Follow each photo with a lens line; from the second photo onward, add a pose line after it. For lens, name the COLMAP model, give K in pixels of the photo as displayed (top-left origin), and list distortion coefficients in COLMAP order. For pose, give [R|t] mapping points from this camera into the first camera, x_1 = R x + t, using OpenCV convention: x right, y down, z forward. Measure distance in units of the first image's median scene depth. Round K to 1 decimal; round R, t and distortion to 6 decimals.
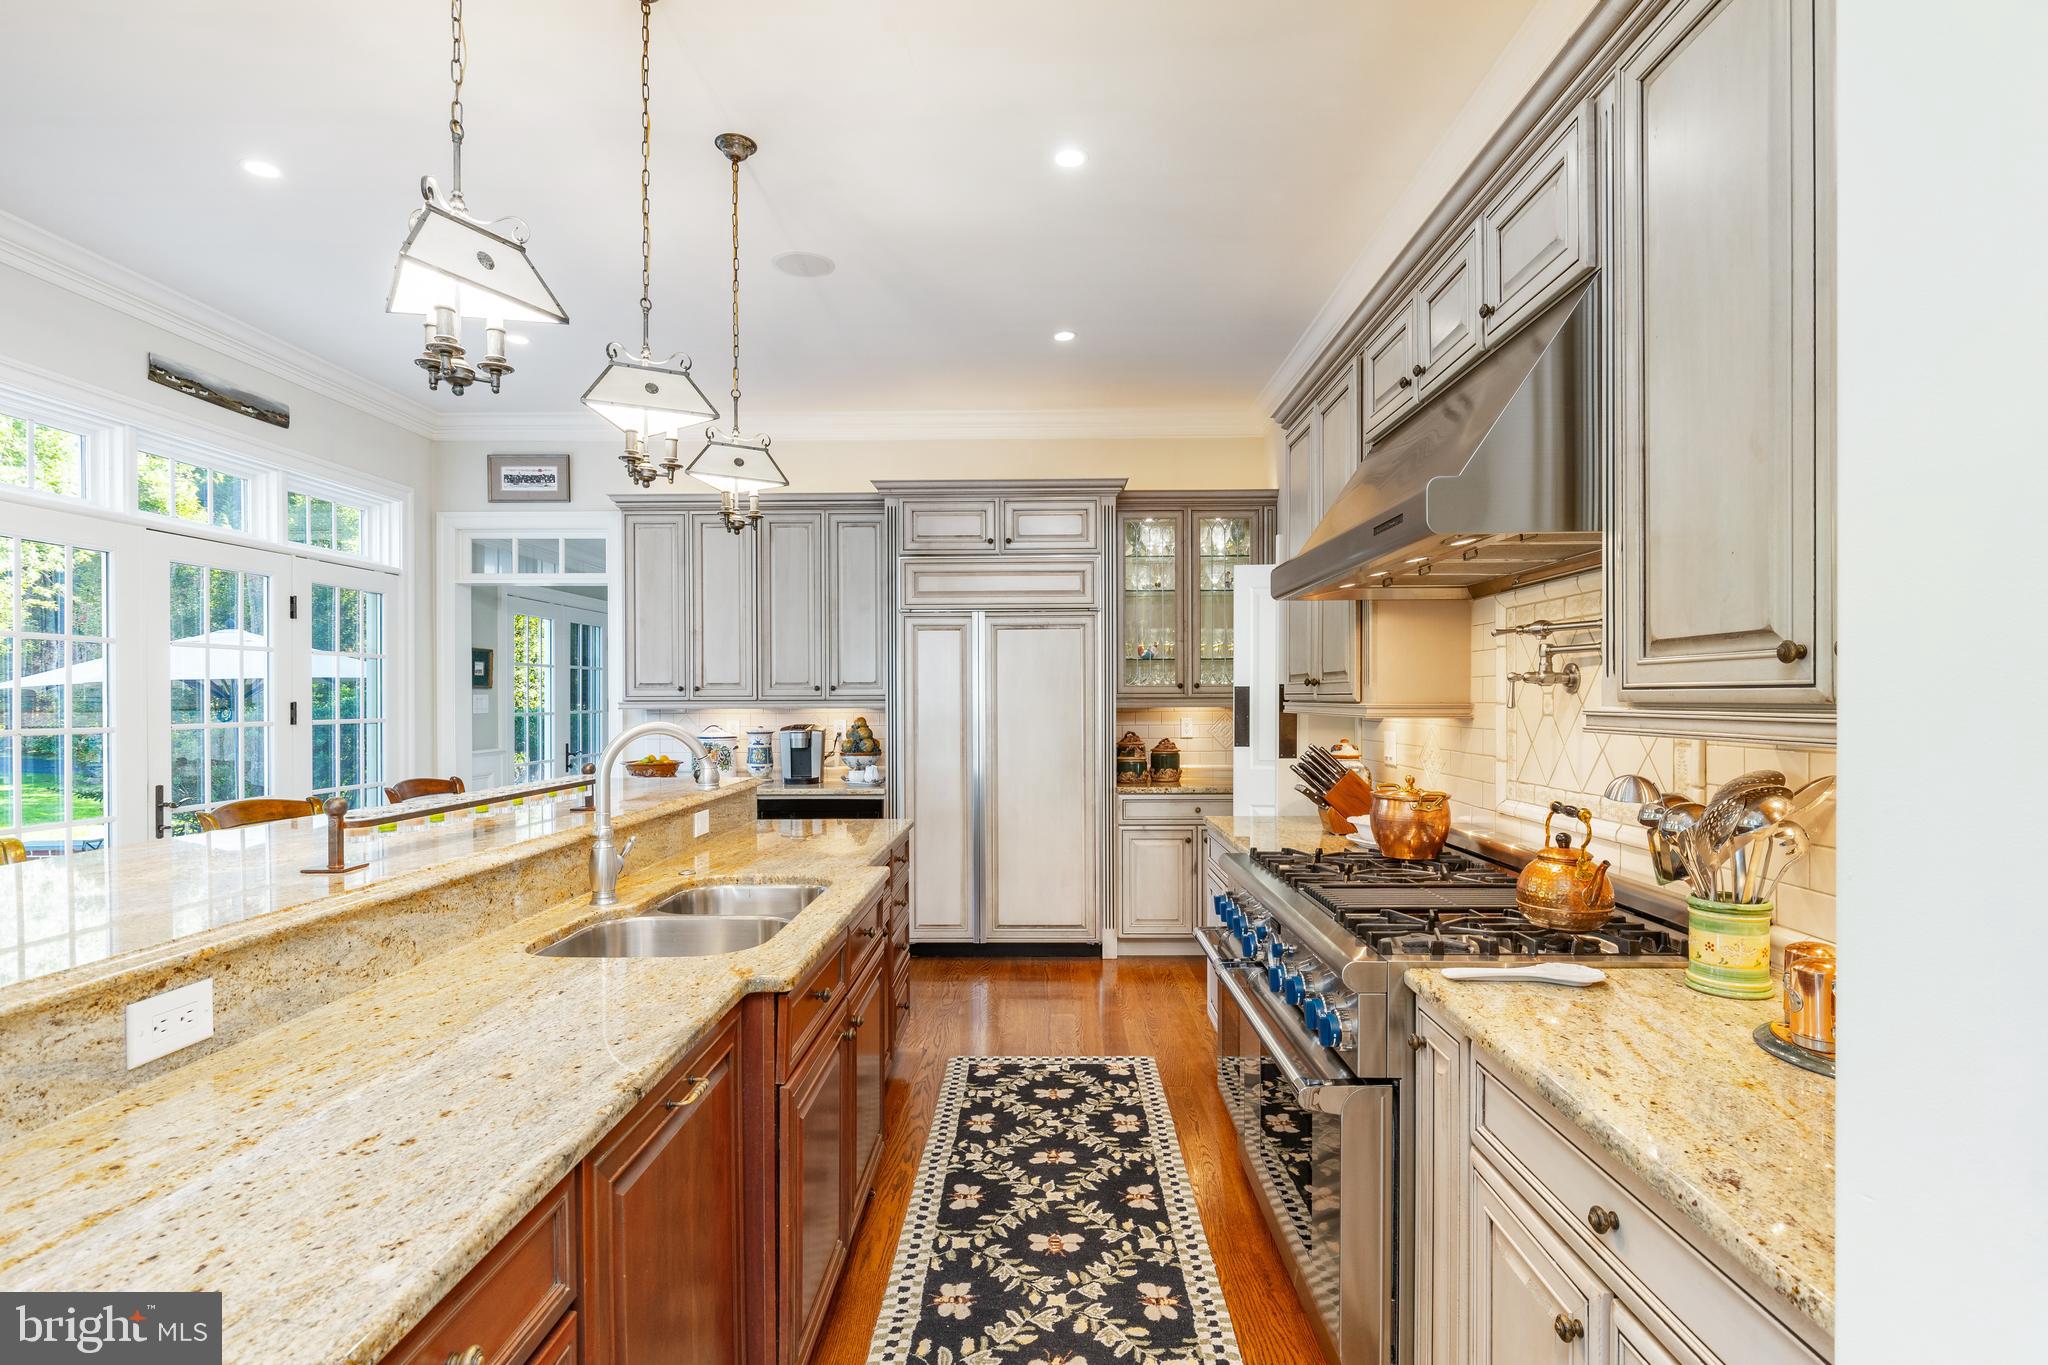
lens RADIAL K [[984.9, 0, 1028.9], [0, 984.9, 693.5], [0, 0, 1]] dist [-0.004525, -0.000892]
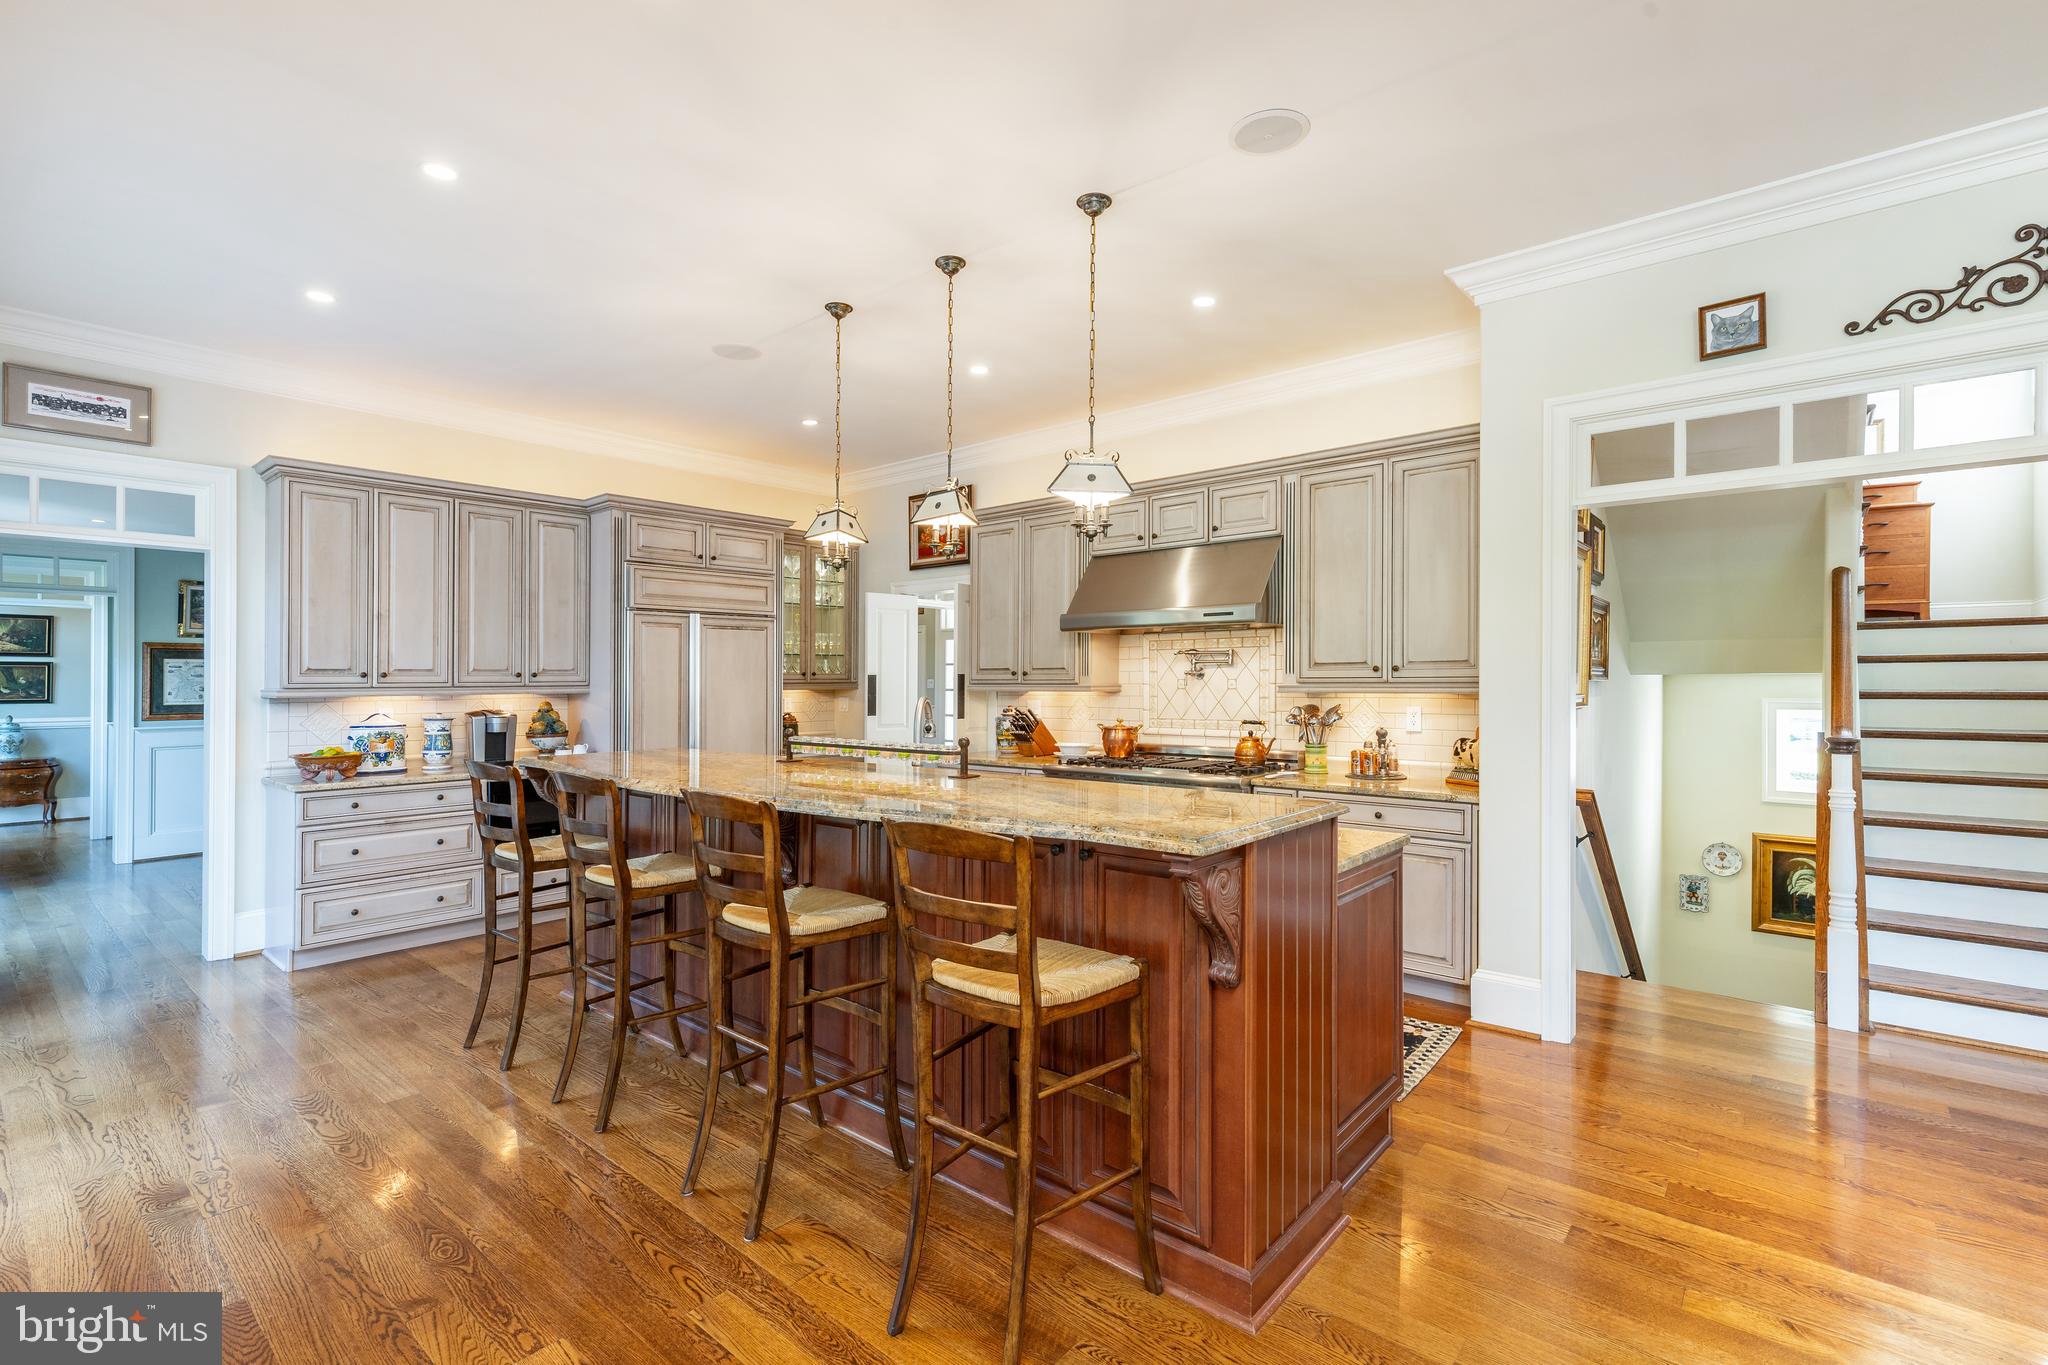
lens RADIAL K [[920.7, 0, 1024.0], [0, 920.7, 682.5], [0, 0, 1]] dist [0.001109, 0.000241]
pose [[0.642964, -0.001553, 0.765895, -0.805386], [0.000071, 0.999998, 0.001968, 0.001192], [-0.765896, -0.001211, 0.642963, -0.069472]]
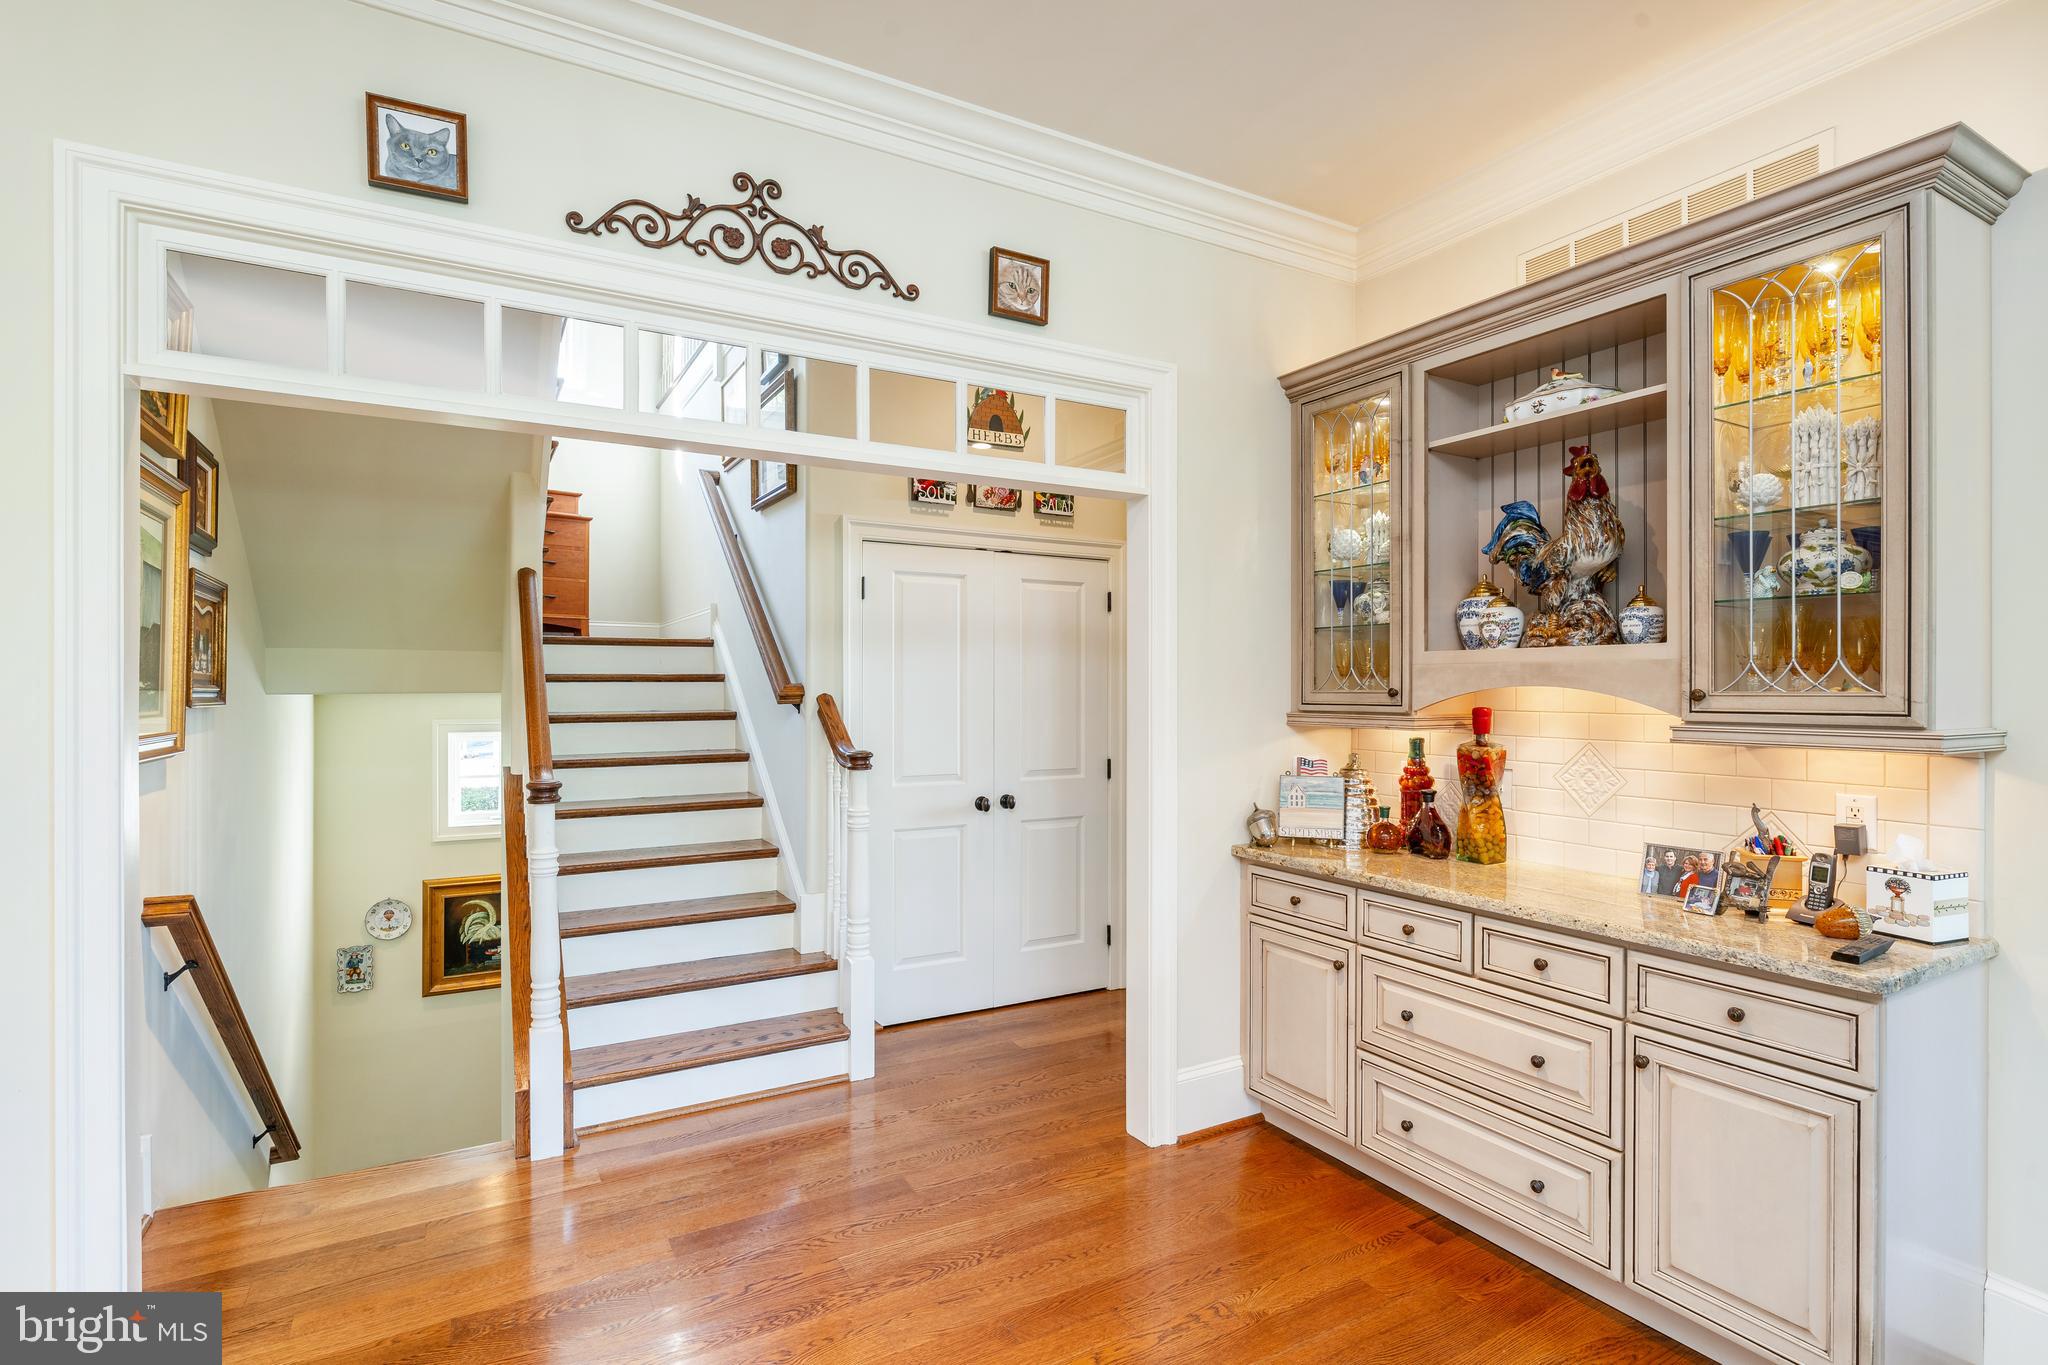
lens RADIAL K [[984.9, 0, 1028.9], [0, 984.9, 693.5], [0, 0, 1]] dist [-0.004525, -0.000892]
pose [[-0.509706, -0.003096, 0.860343, -0.413642], [0.000430, 0.999992, 0.003853, -0.013756], [-0.860348, 0.002334, -0.509701, -0.037705]]
